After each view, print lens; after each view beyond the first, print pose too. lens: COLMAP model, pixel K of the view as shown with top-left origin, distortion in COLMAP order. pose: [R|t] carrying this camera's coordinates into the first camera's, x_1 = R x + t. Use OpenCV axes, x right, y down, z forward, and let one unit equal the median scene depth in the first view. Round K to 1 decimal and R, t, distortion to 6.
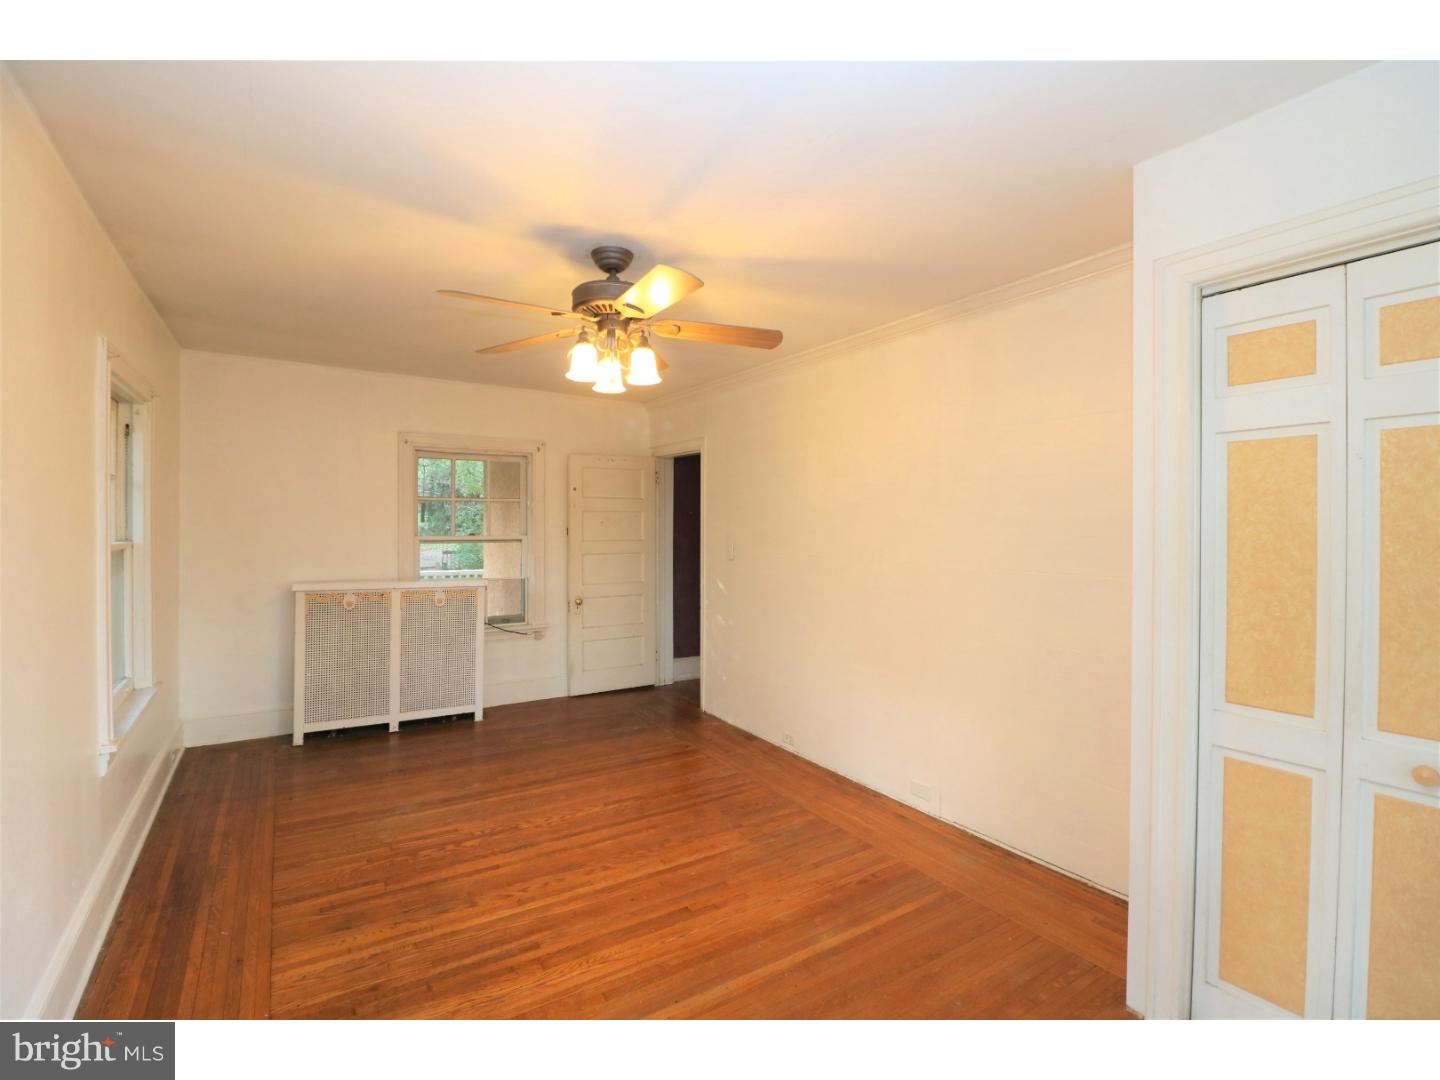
lens RADIAL K [[663.2, 0, 710.9], [0, 663.2, 531.8], [0, 0, 1]] dist [0.000130, -0.013446]
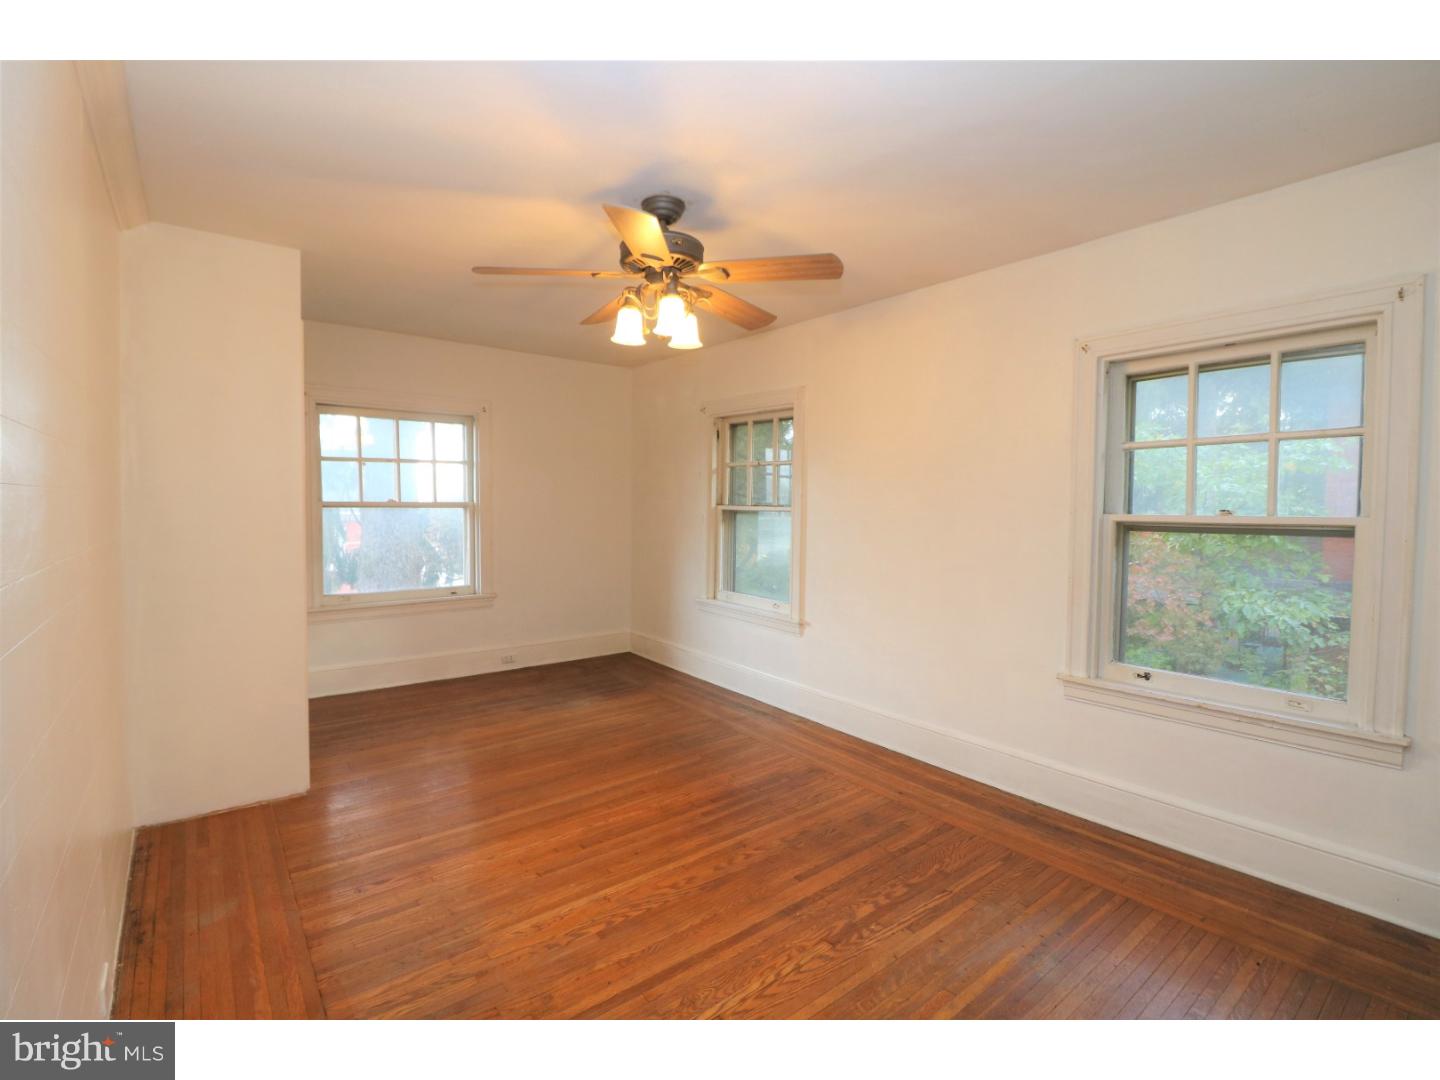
lens RADIAL K [[663.2, 0, 710.9], [0, 663.2, 531.8], [0, 0, 1]] dist [0.000130, -0.013446]
pose [[-0.995396, -0.008324, -0.095487, -0.121605], [-0.013793, 0.998292, 0.056762, -0.000522], [0.094852, 0.057817, -0.993811, 1.857228]]
